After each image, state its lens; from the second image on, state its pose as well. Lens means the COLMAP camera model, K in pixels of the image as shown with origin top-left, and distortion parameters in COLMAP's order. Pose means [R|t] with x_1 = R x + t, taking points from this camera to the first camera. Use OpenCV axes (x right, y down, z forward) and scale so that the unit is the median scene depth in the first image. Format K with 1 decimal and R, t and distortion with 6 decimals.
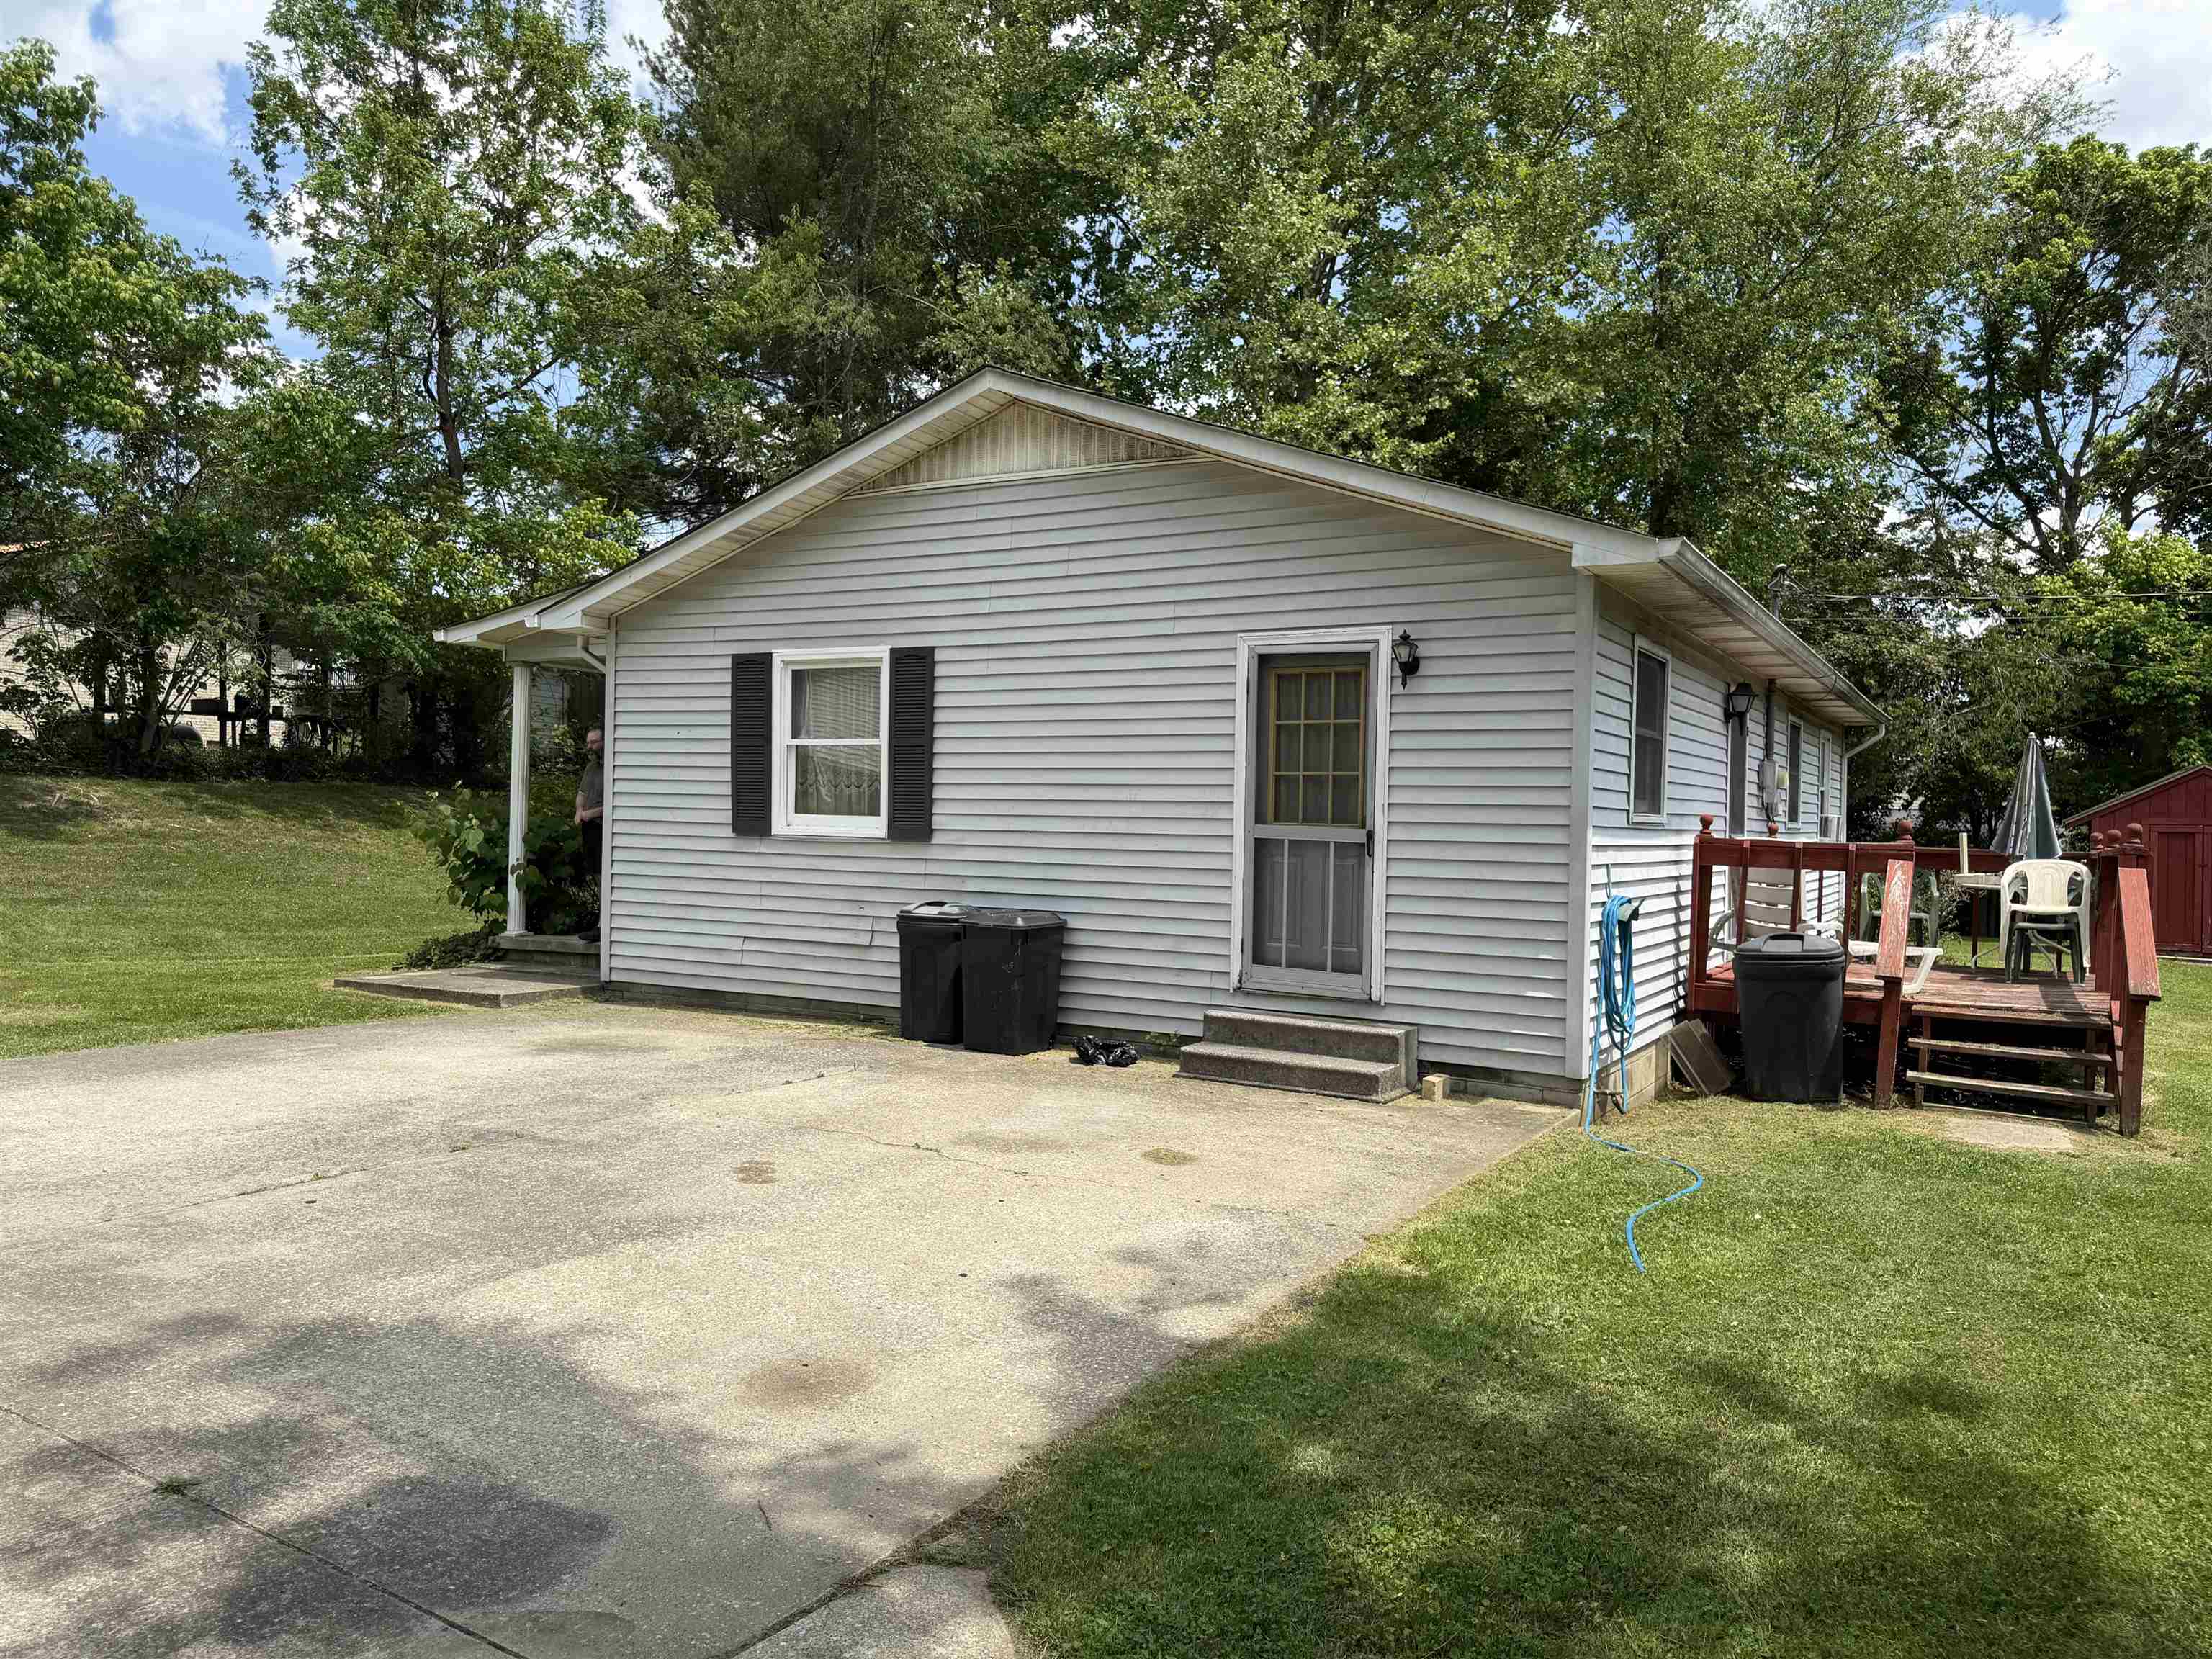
lens RADIAL K [[1570.1, 0, 1106.0], [0, 1570.1, 829.5], [0, 0, 1]] dist [0.033568, -0.035075]
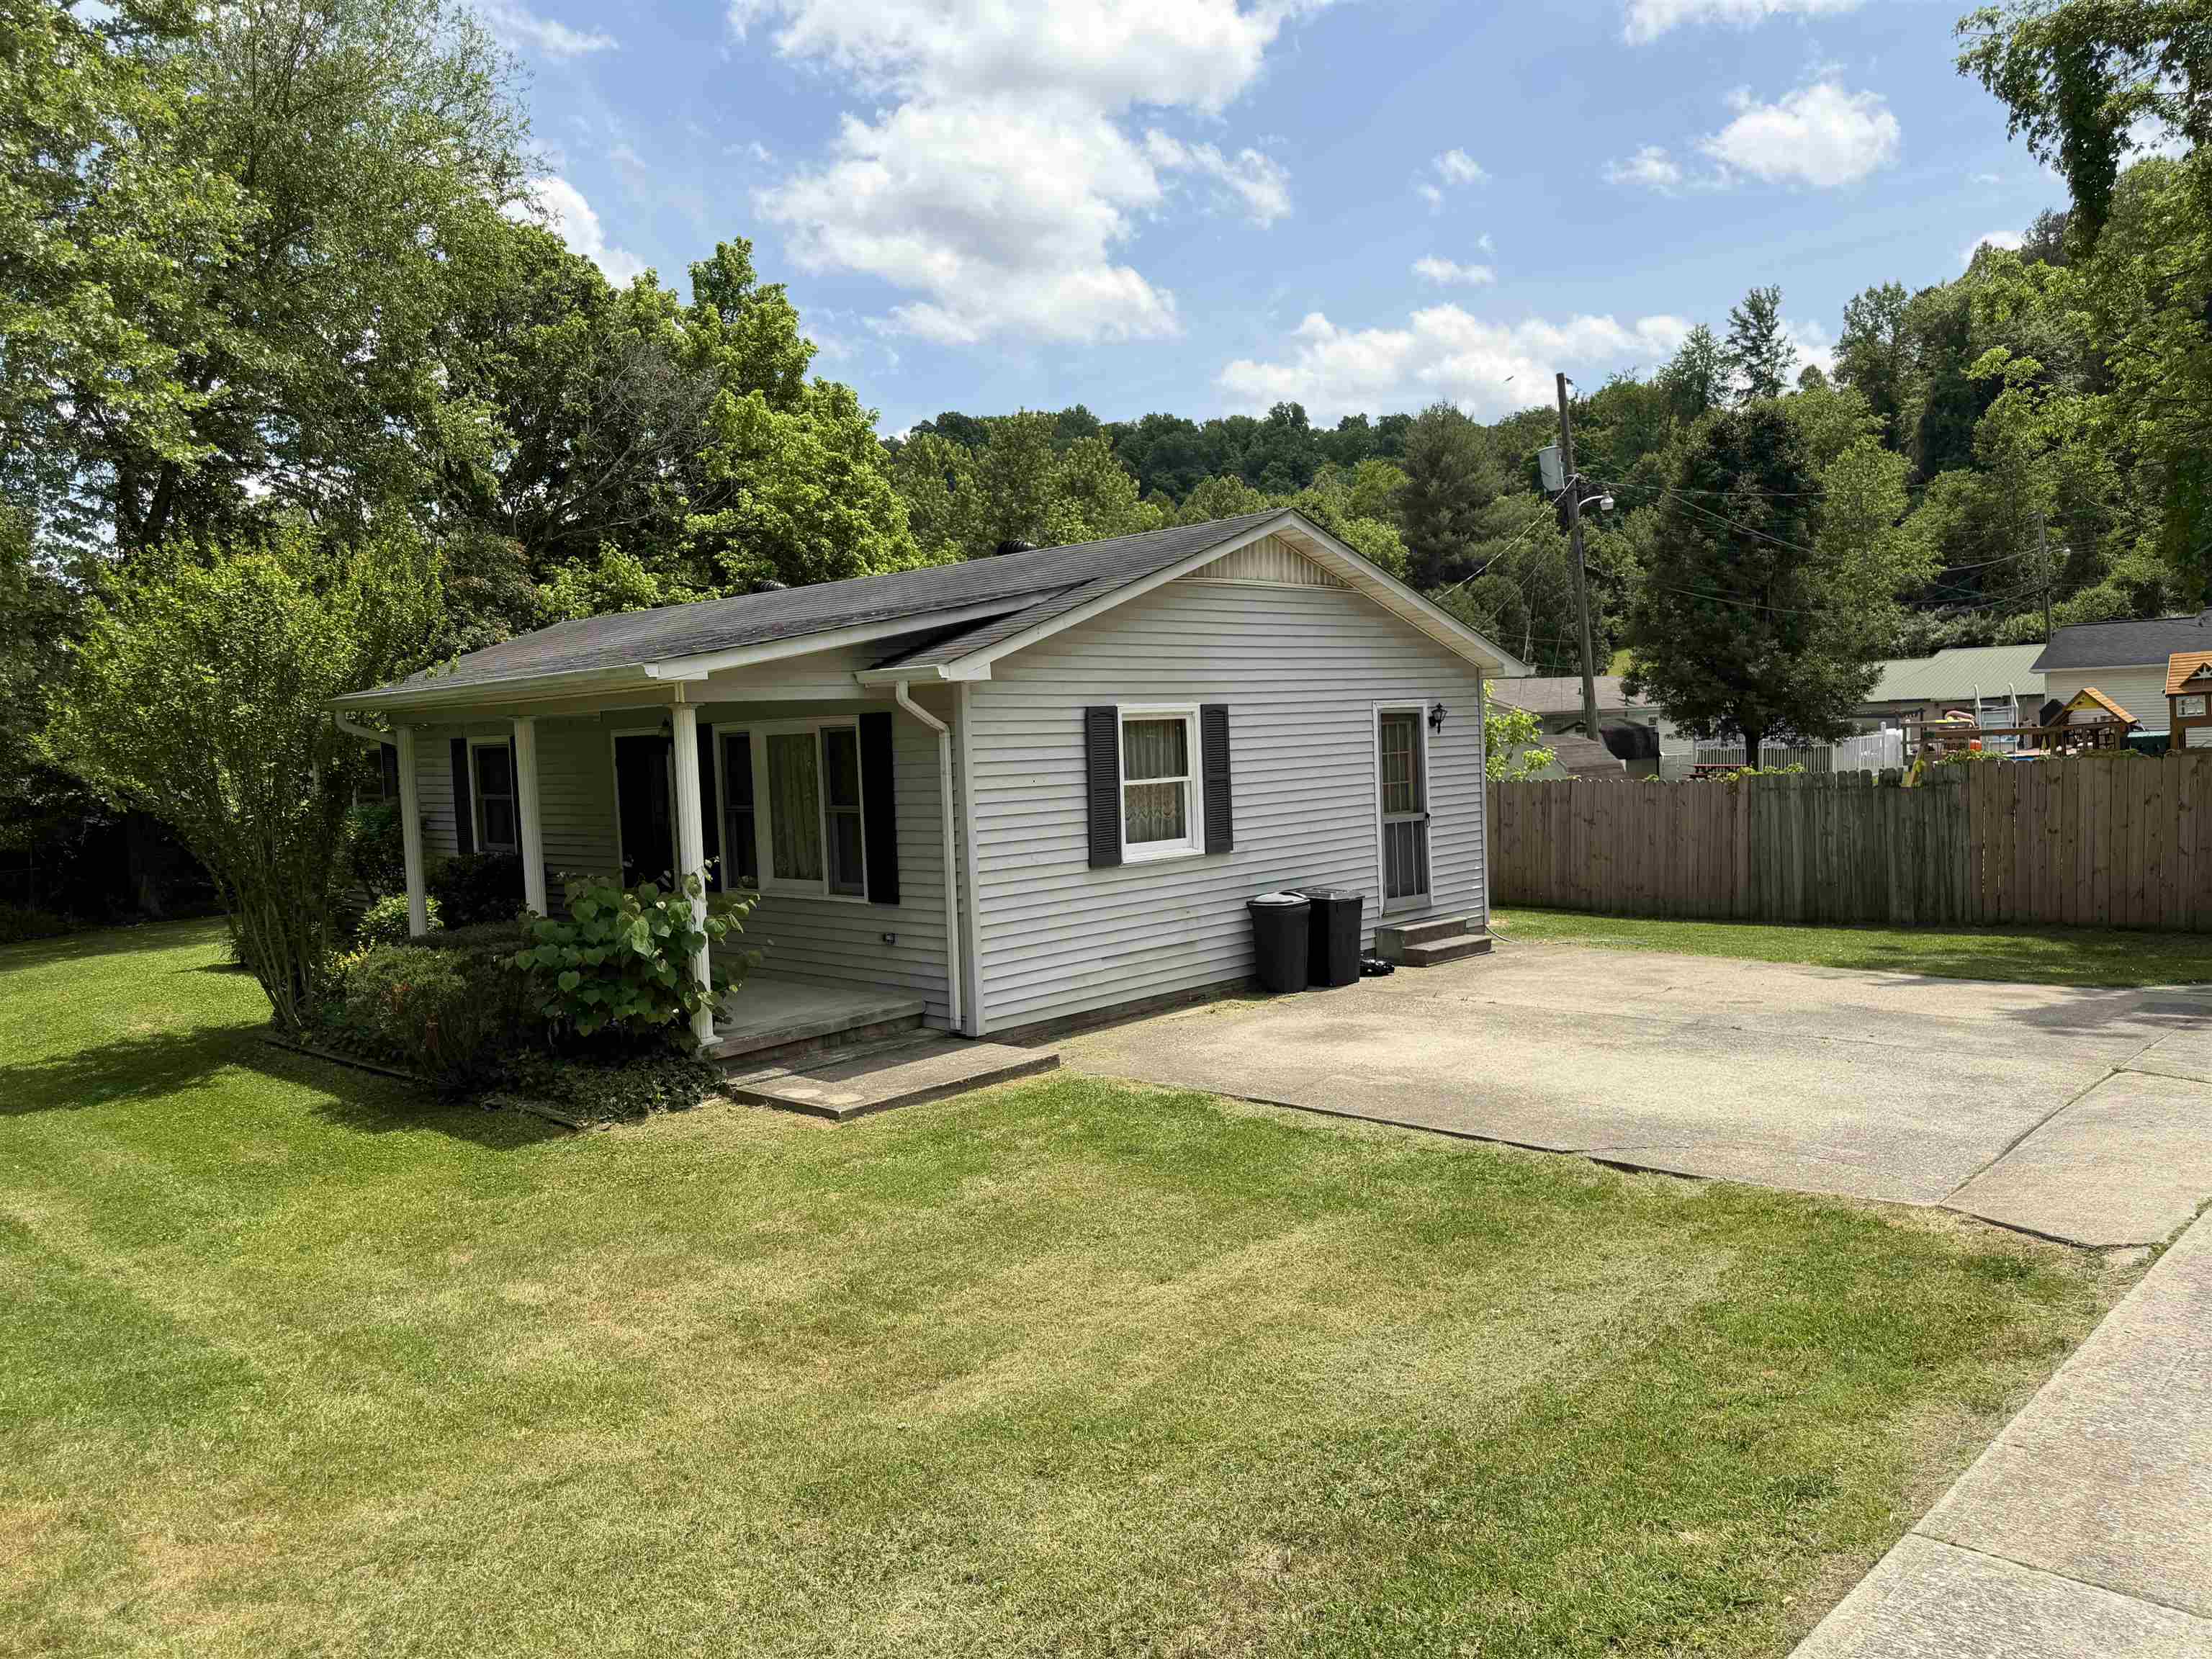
lens RADIAL K [[1565.7, 0, 1106.0], [0, 1565.7, 829.5], [0, 0, 1]] dist [0.112544, -0.172413]
pose [[0.245674, -0.087831, 0.965365, -1.065172], [0.057639, 0.995448, 0.075900, -0.088575], [-0.967637, 0.036996, 0.249618, 0.582559]]
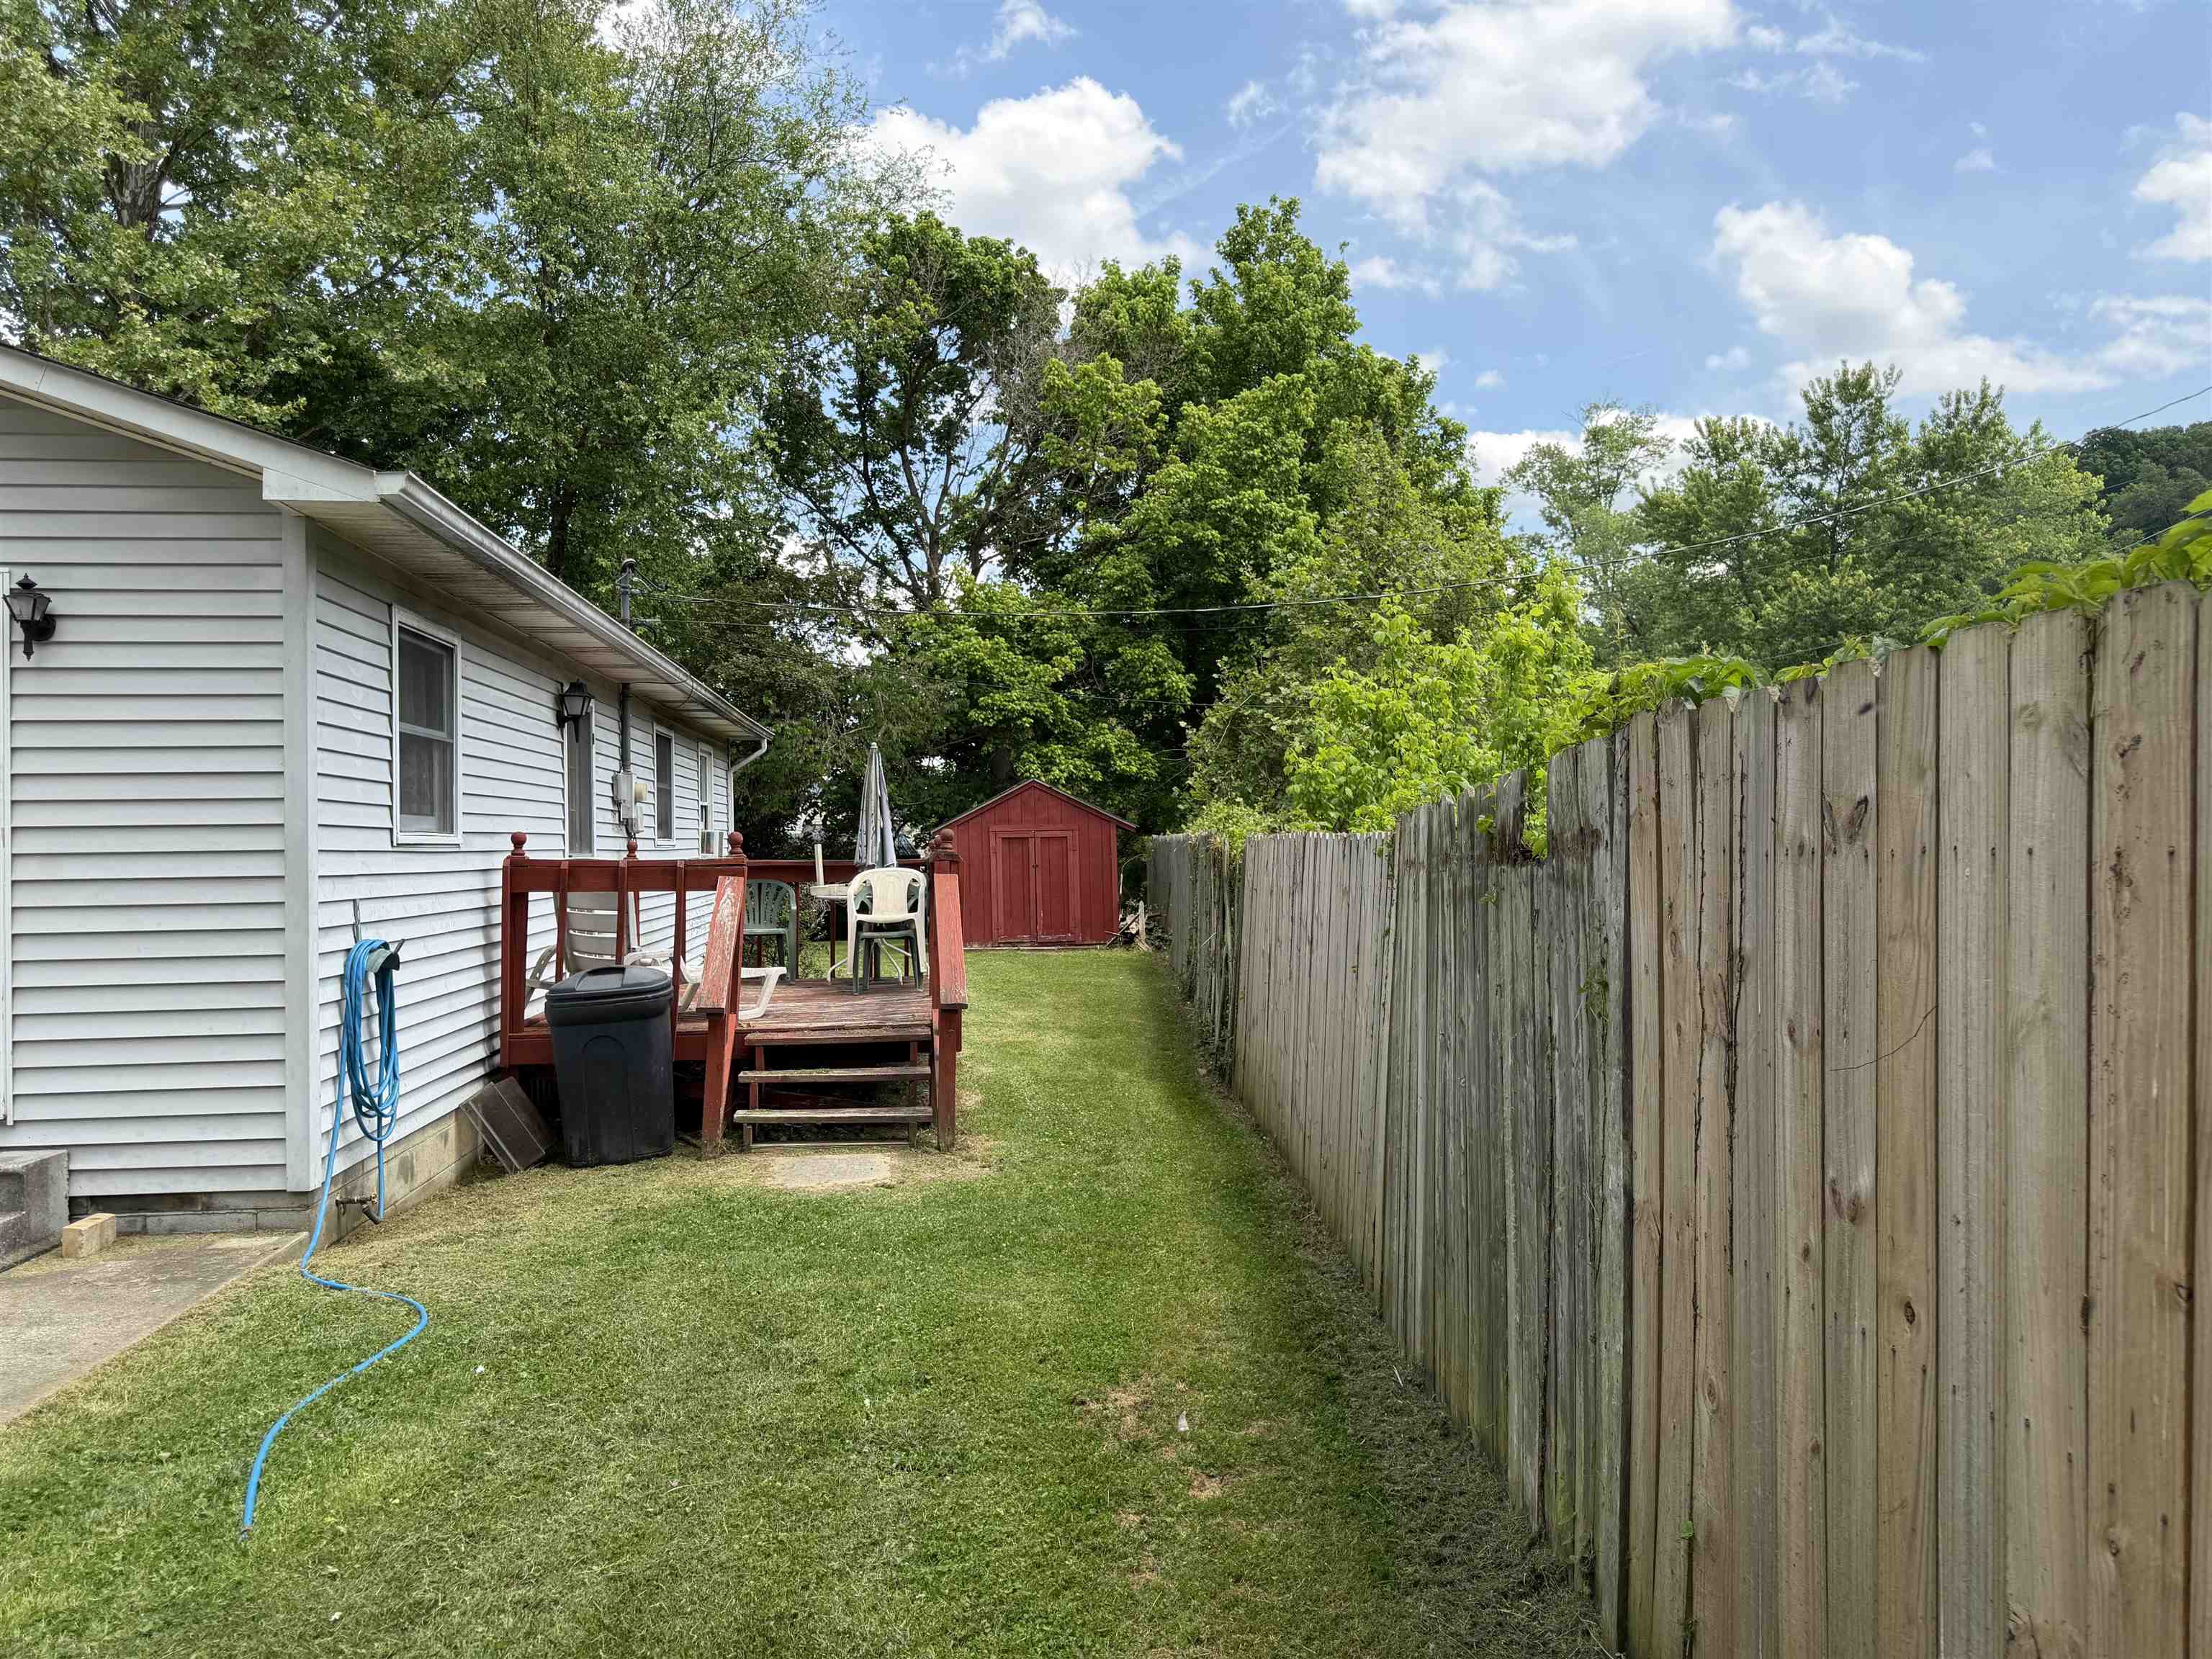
lens RADIAL K [[1570.1, 0, 1106.0], [0, 1570.1, 829.5], [0, 0, 1]] dist [0.033568, -0.035075]
pose [[0.800769, -0.026177, 0.598400, 0.096247], [0.034739, 0.999393, -0.002769, 0.001869], [-0.597964, 0.023006, 0.801192, 0.102972]]
